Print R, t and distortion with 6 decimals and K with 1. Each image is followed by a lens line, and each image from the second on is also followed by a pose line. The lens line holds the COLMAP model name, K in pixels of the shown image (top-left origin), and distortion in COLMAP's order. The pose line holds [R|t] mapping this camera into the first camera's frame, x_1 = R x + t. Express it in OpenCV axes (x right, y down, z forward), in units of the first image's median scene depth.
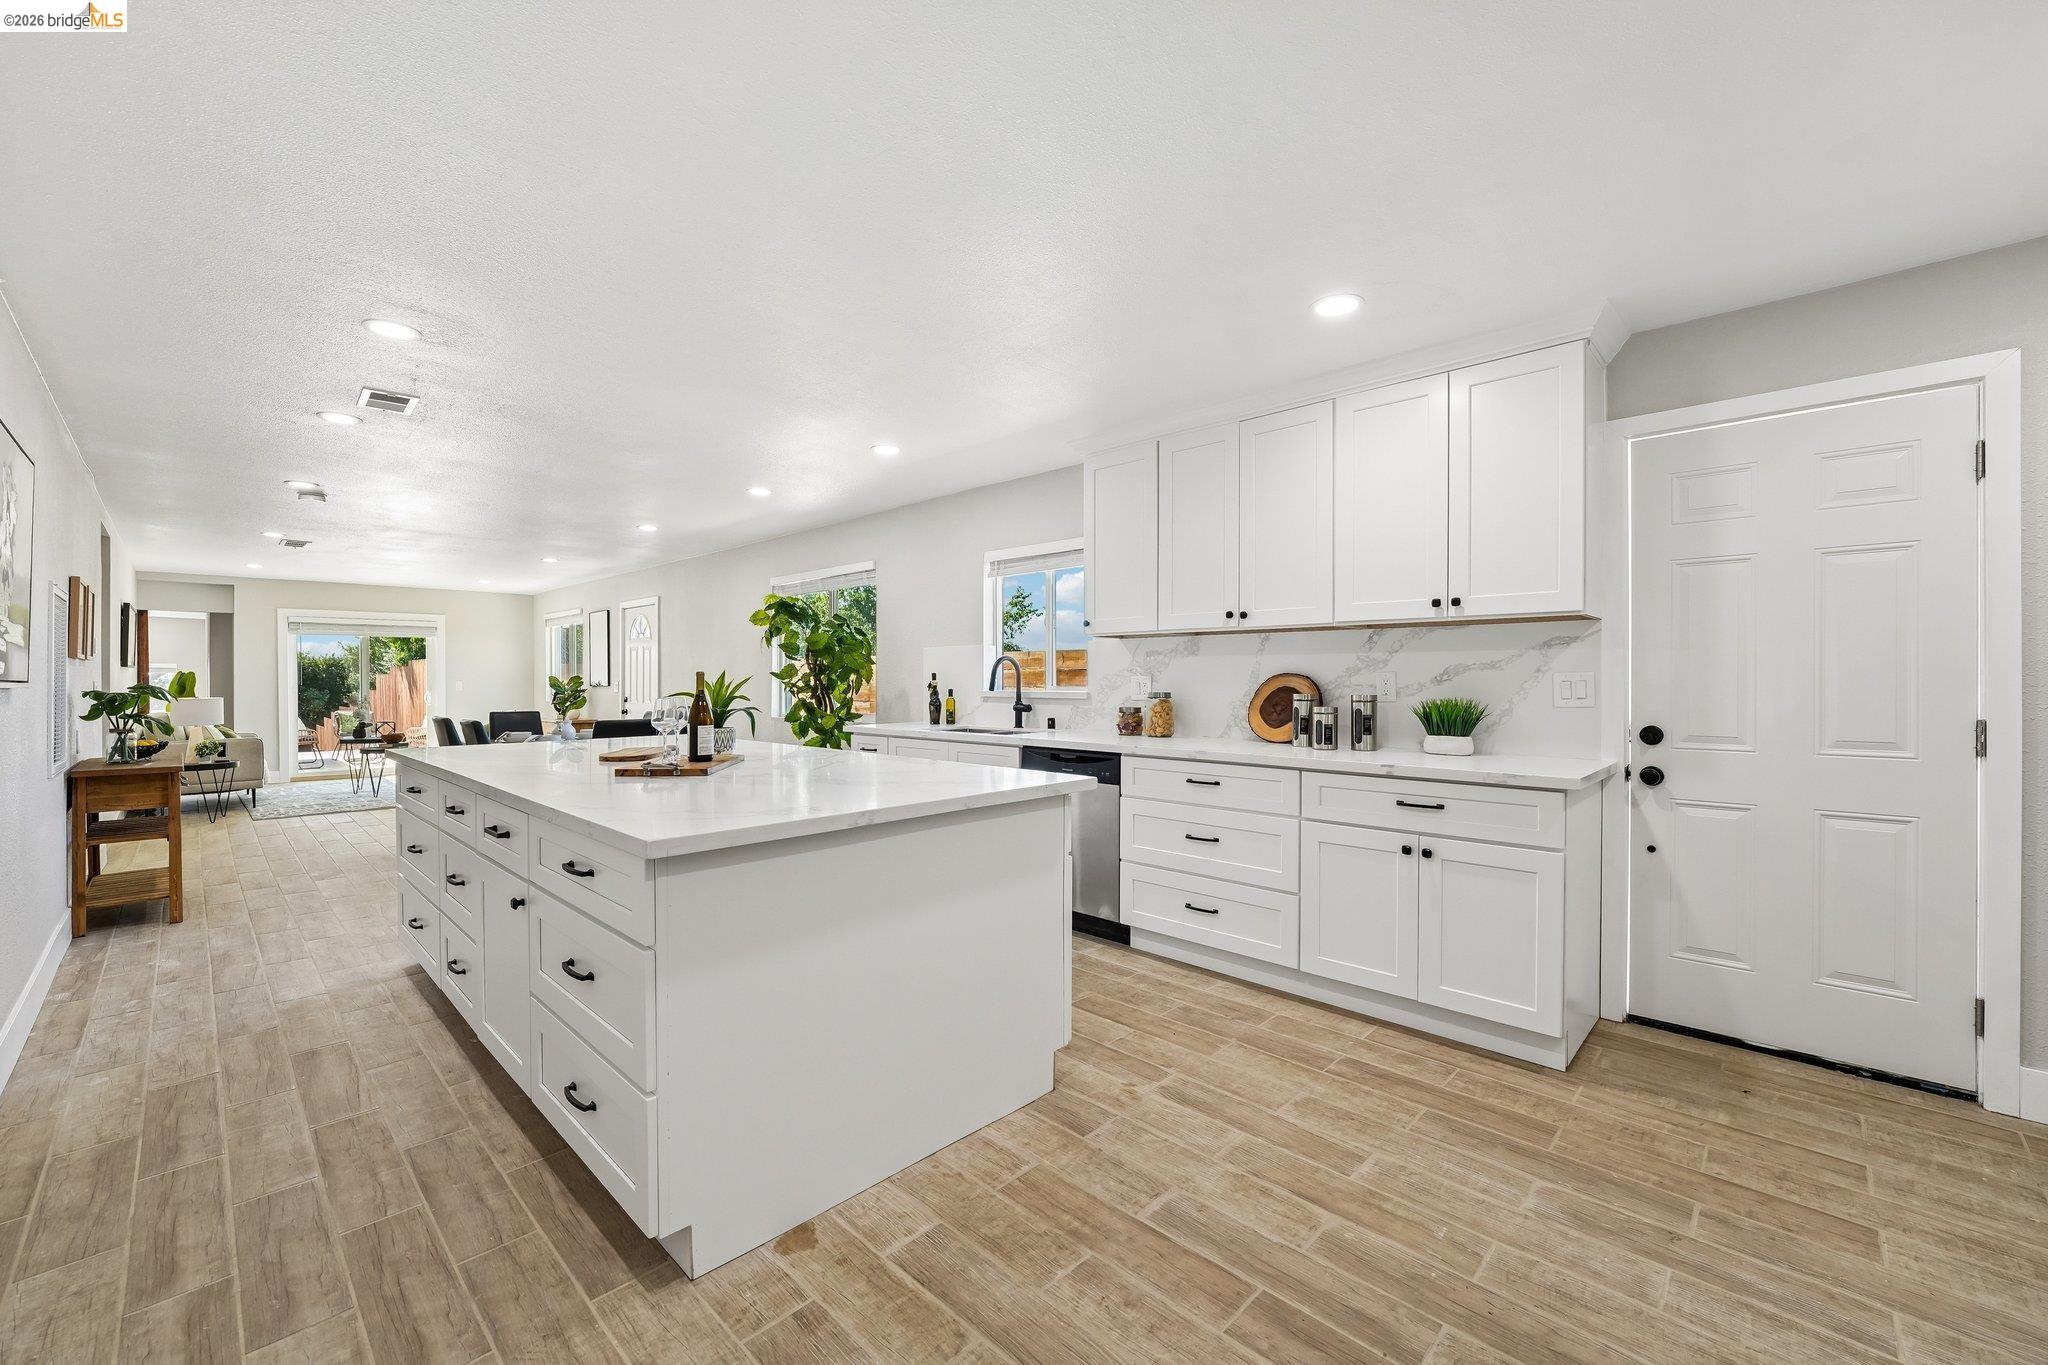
lens RADIAL K [[815.0, 0, 1000.6], [0, 815.0, 684.7], [0, 0, 1]] dist [-0.004677, 0.001733]
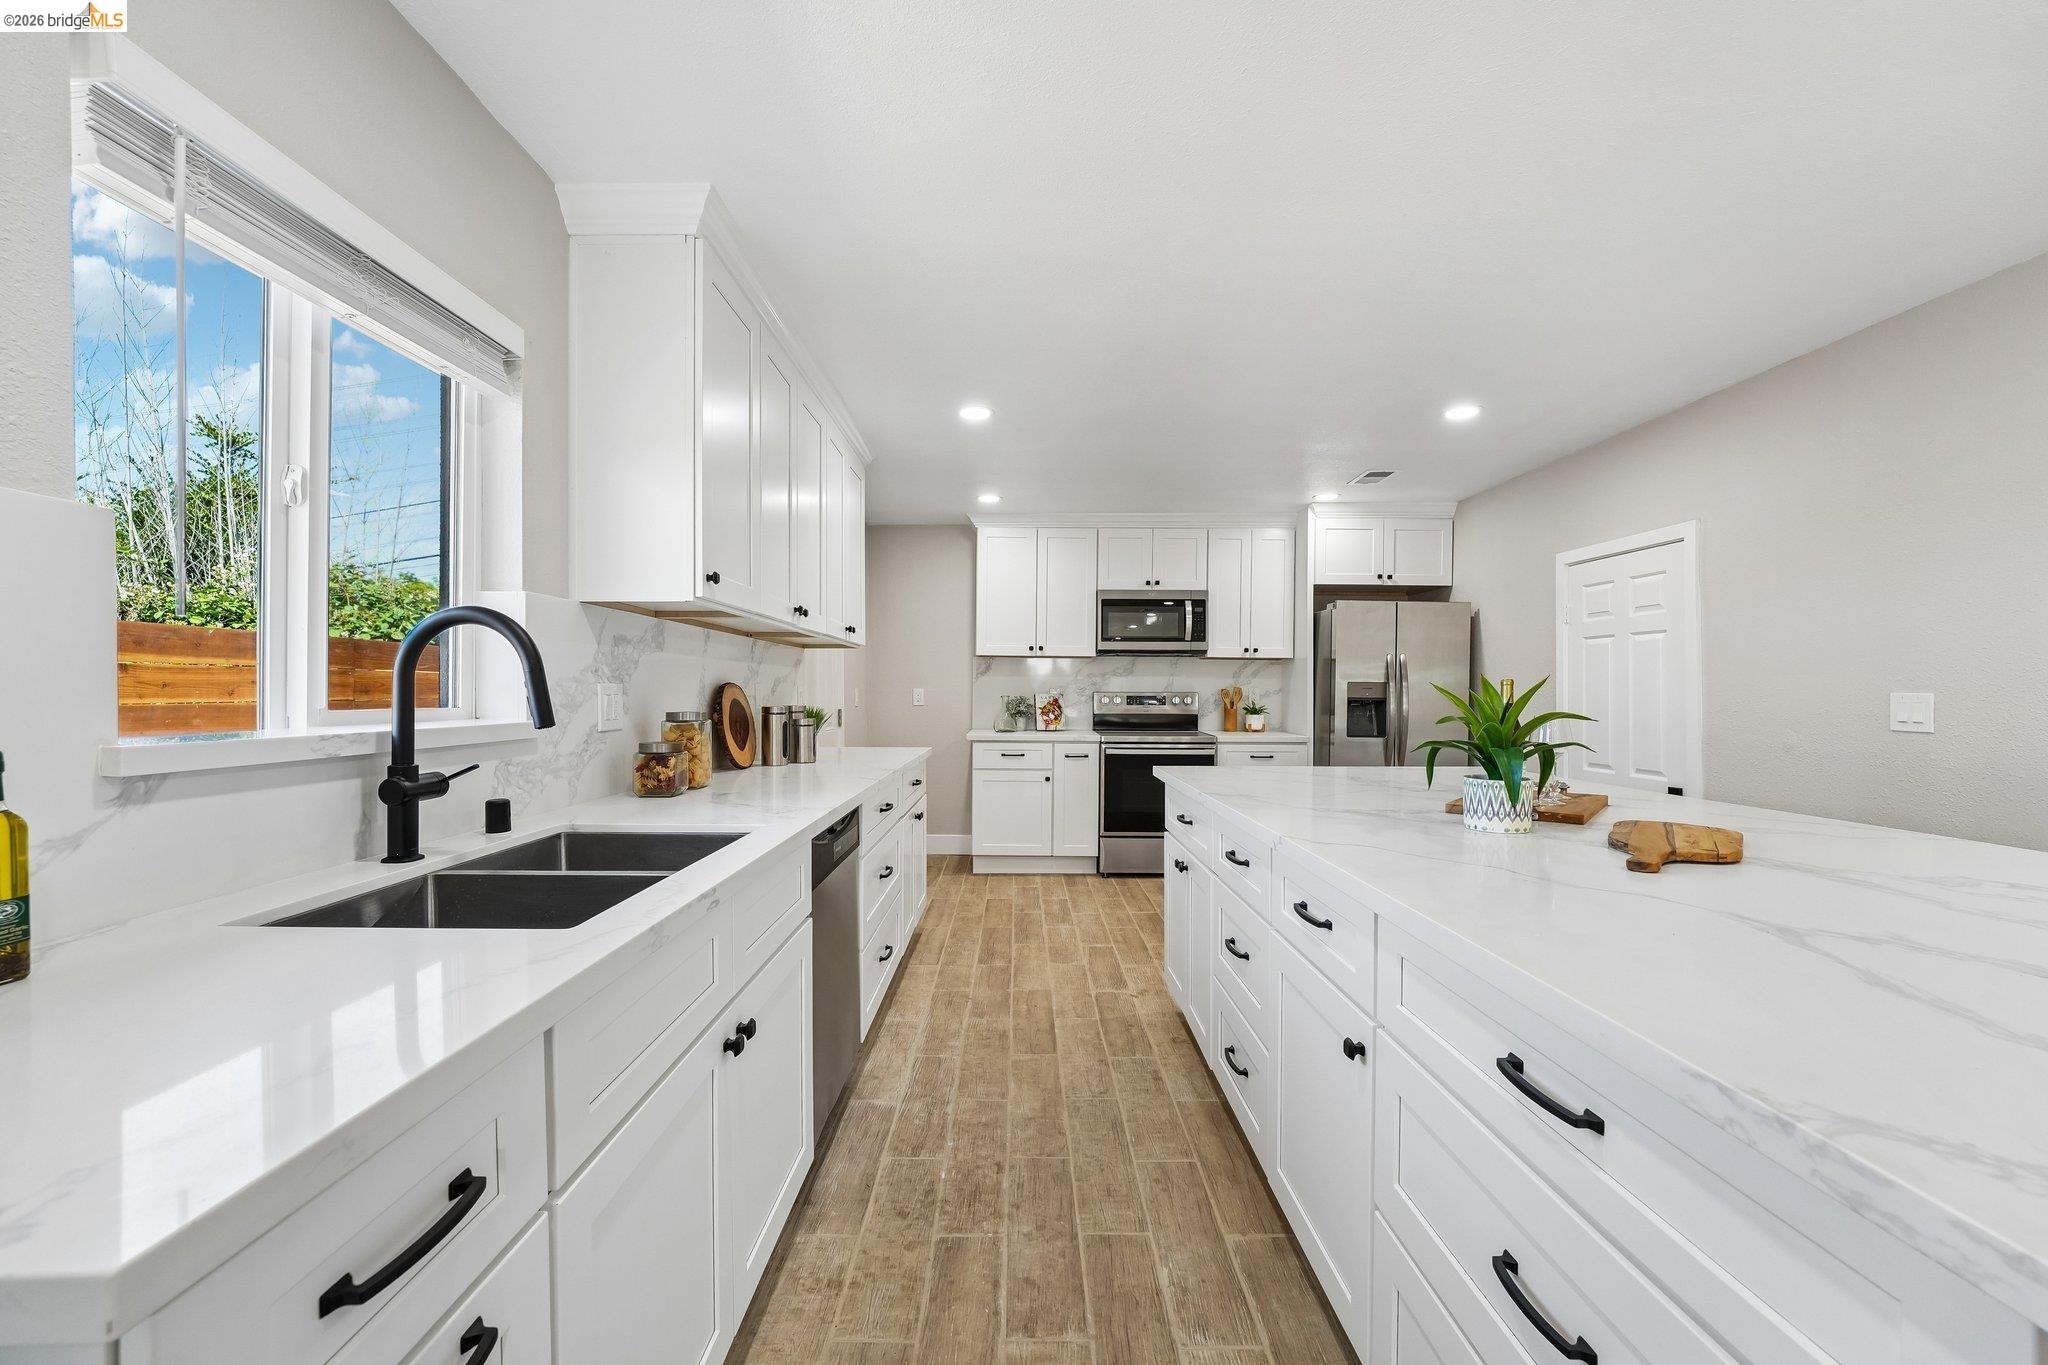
lens RADIAL K [[815.0, 0, 1033.4], [0, 815.0, 701.7], [0, 0, 1]] dist [-0.004677, 0.001733]
pose [[-0.715125, -0.008792, 0.698941, -0.449284], [0.004870, 0.999834, 0.017560, -0.008259], [-0.698980, 0.015962, -0.714963, 1.427832]]
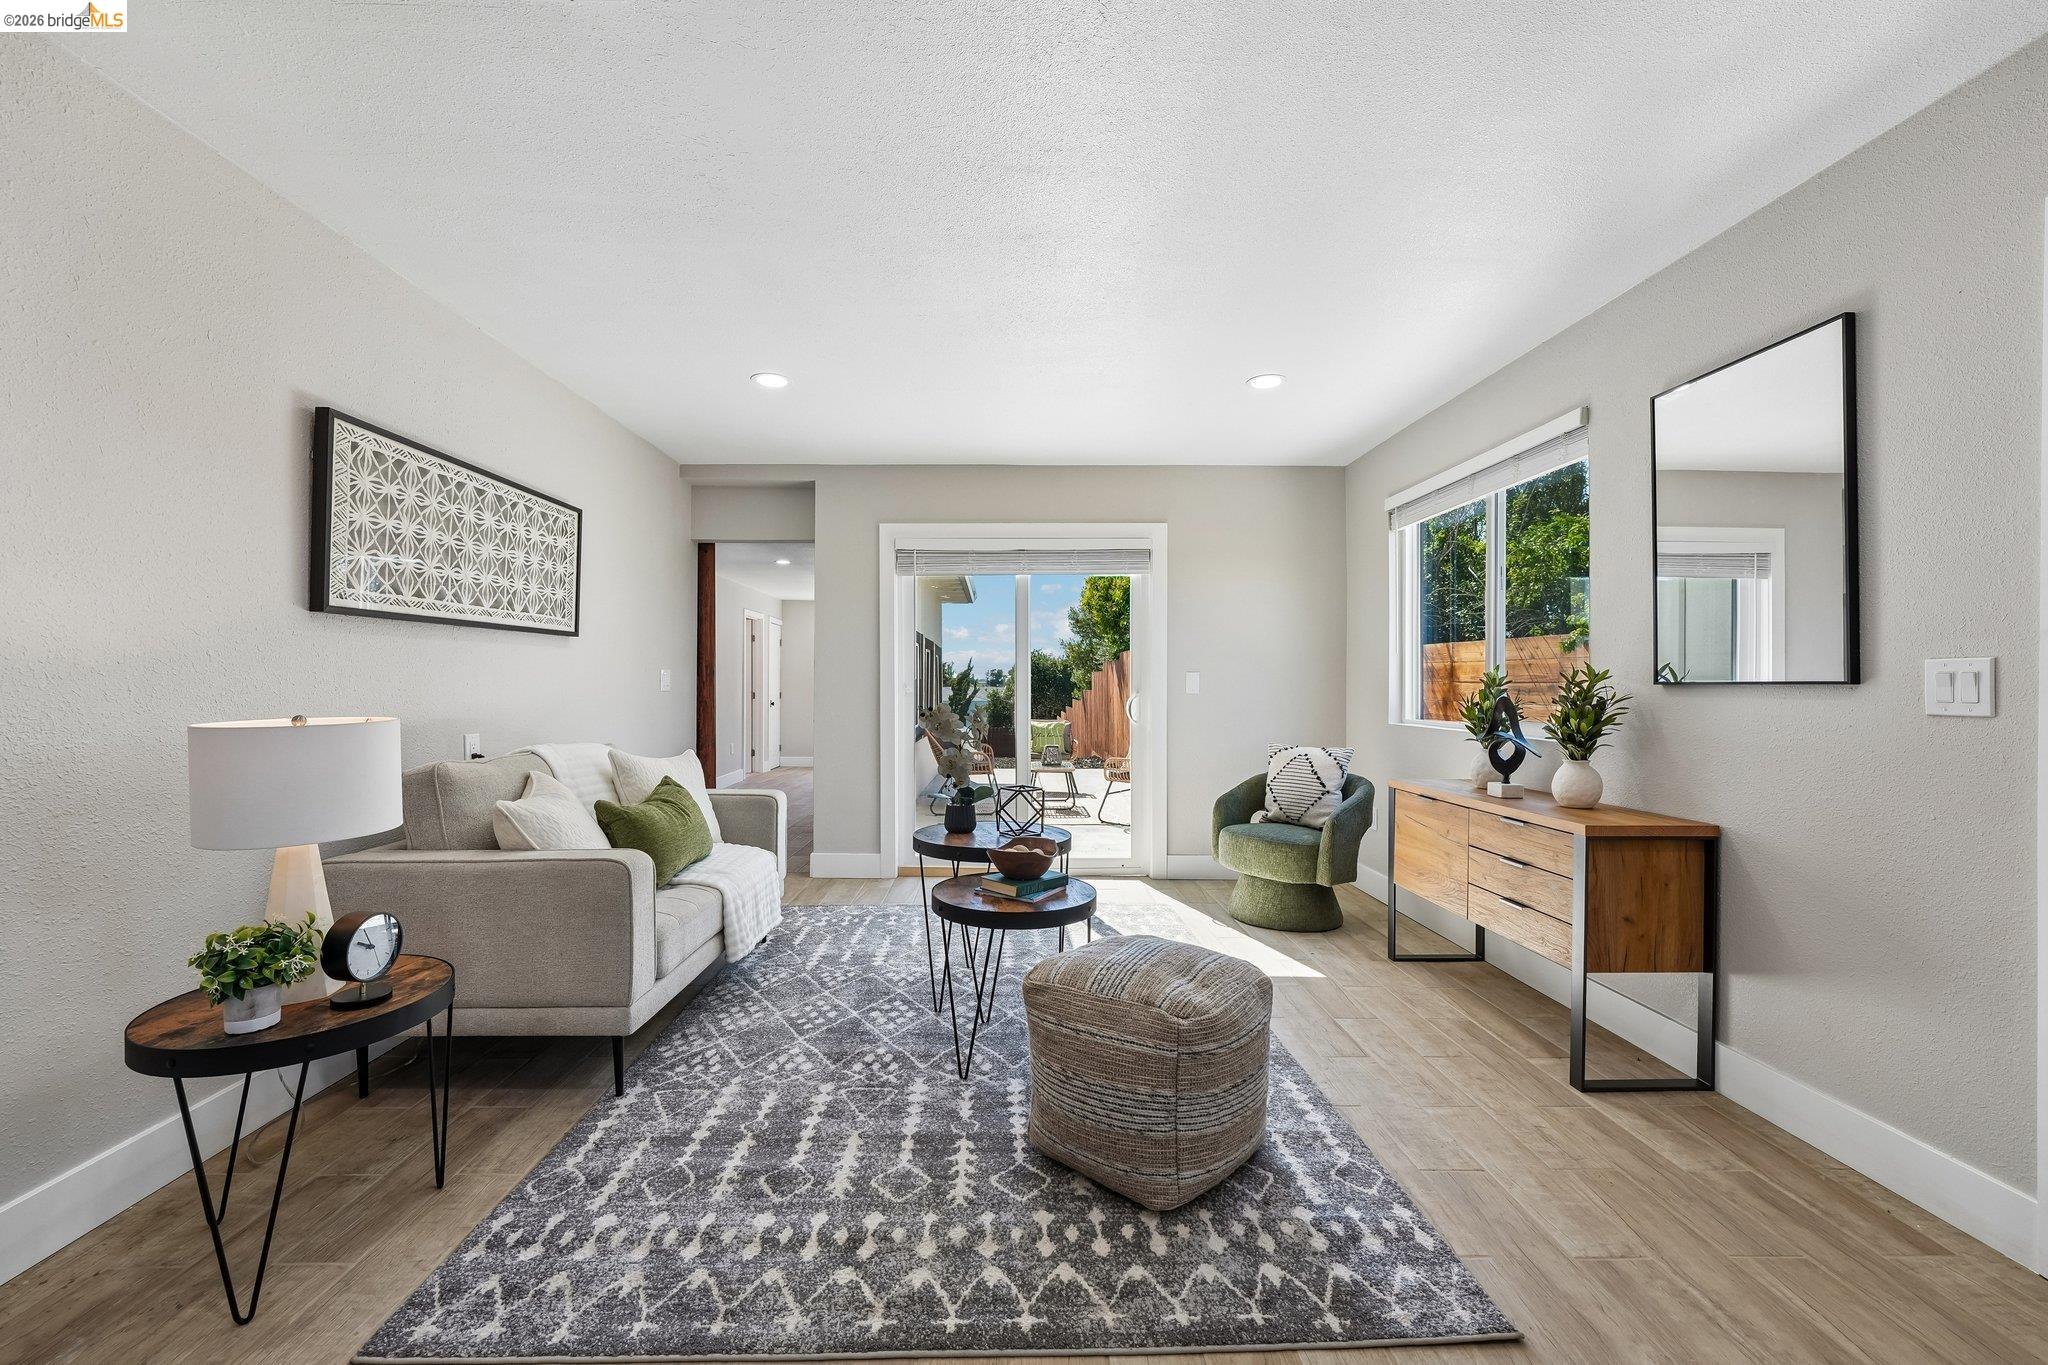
lens RADIAL K [[815.0, 0, 1014.8], [0, 815.0, 680.9], [0, 0, 1]] dist [-0.004677, 0.001733]
pose [[0.717680, 0.000576, -0.696372, -1.323659], [-0.005363, 0.999975, -0.004700, 0.007361], [0.696352, 0.007107, 0.717665, 1.910681]]
